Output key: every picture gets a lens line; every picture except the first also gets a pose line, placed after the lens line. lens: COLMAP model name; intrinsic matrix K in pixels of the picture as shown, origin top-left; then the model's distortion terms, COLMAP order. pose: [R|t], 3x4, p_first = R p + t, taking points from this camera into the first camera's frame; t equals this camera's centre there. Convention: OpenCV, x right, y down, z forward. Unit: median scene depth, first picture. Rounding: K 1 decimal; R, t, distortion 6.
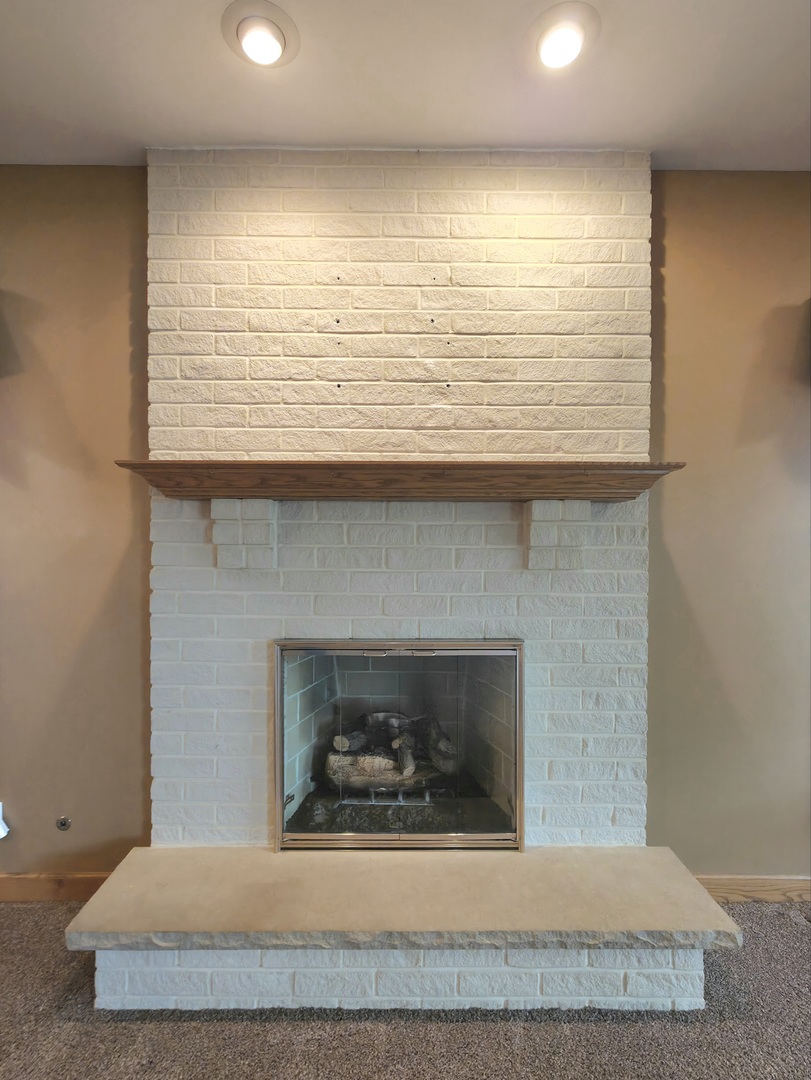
lens RADIAL K [[514.9, 0, 420.3], [0, 514.9, 559.1], [0, 0, 1]] dist [0.009822, -0.000135]
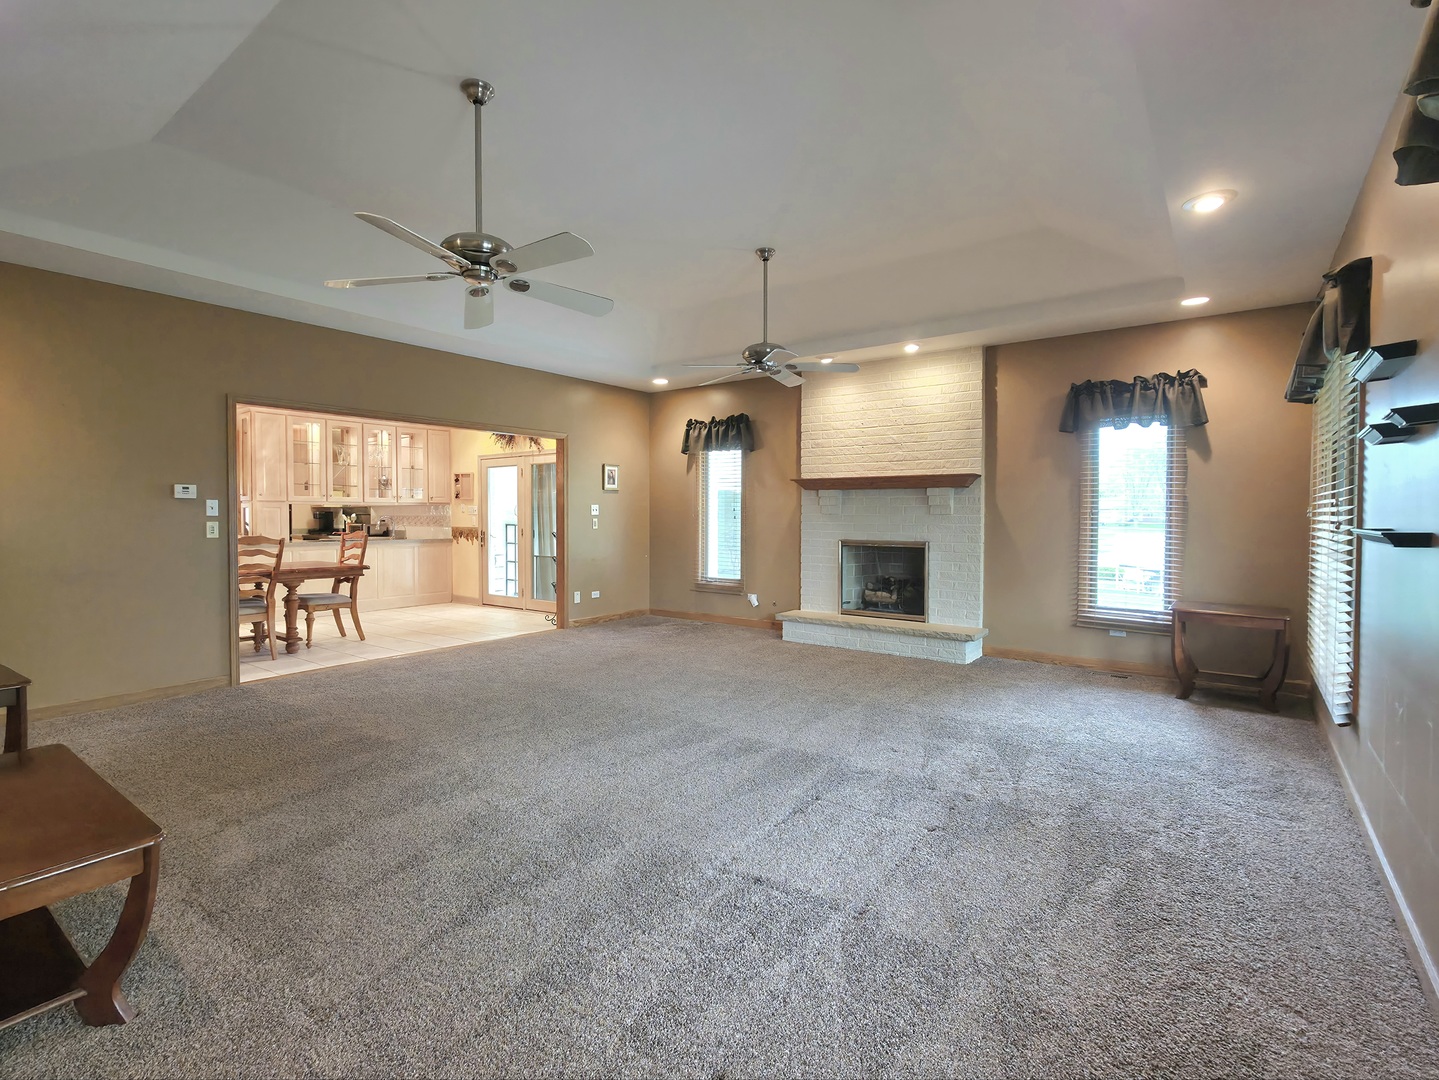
lens RADIAL K [[686.1, 0, 717.9], [0, 686.1, 506.3], [0, 0, 1]] dist [0.009822, -0.000135]
pose [[0.809686, -0.001685, -0.586861, 1.369952], [-0.008032, 0.999870, -0.013953, 0.034818], [0.586809, 0.016012, 0.809567, -2.413171]]
